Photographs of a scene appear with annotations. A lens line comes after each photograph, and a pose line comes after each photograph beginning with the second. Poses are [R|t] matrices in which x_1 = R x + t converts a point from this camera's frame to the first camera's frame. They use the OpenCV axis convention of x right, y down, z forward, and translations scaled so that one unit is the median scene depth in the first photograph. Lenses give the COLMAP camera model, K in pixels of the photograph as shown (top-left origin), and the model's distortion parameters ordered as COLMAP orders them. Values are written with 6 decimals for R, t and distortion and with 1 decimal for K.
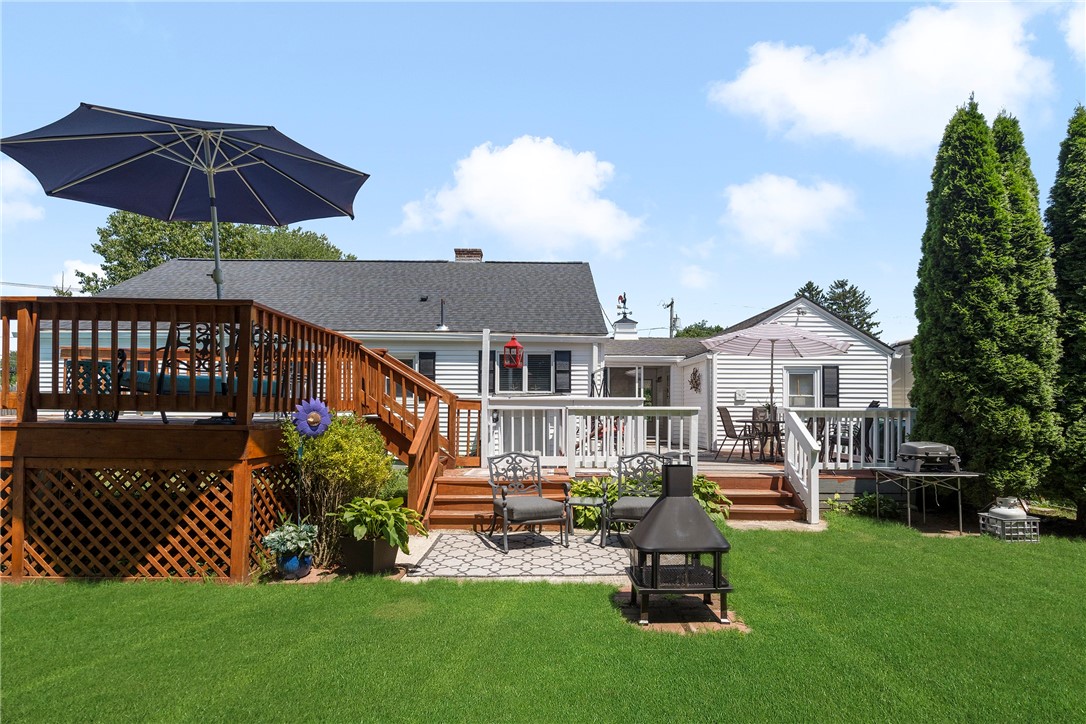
lens RADIAL K [[543.4, 0, 565.2], [0, 543.4, 403.5], [0, 0, 1]] dist [-0.014439, -0.000322]
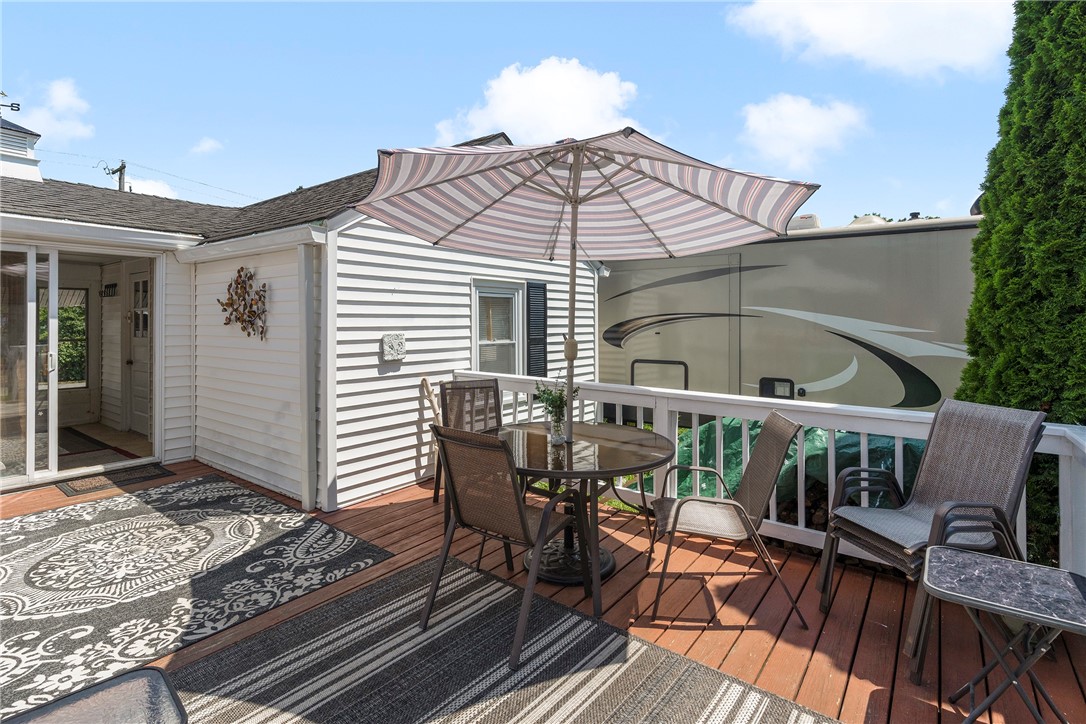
lens RADIAL K [[543.4, 0, 563.8], [0, 543.4, 319.9], [0, 0, 1]] dist [-0.014439, -0.000322]
pose [[0.626818, 0.001525, 0.779164, 0.103392], [-0.008104, 0.999957, 0.004562, -0.039187], [-0.779124, -0.009174, 0.626803, 0.693444]]
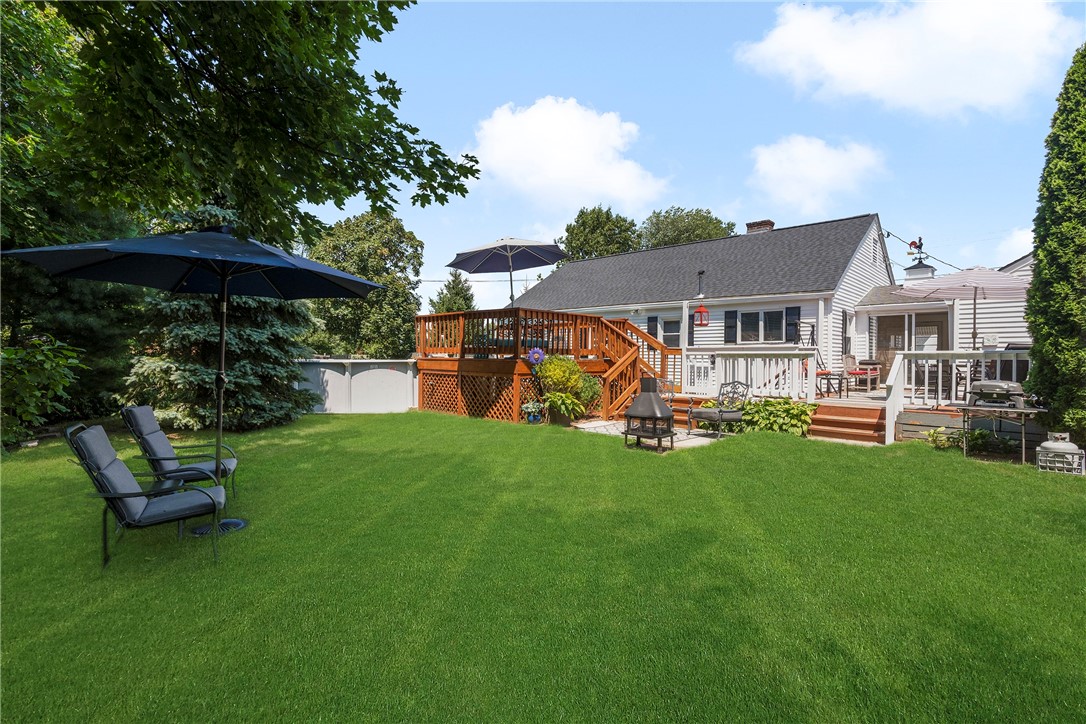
lens RADIAL K [[543.4, 0, 545.2], [0, 543.4, 359.5], [0, 0, 1]] dist [-0.014439, -0.000322]
pose [[0.714976, 0.000153, -0.699149, 0.444612], [0.005003, 0.999973, 0.005335, 0.010229], [0.699131, -0.007312, 0.714956, -0.243736]]
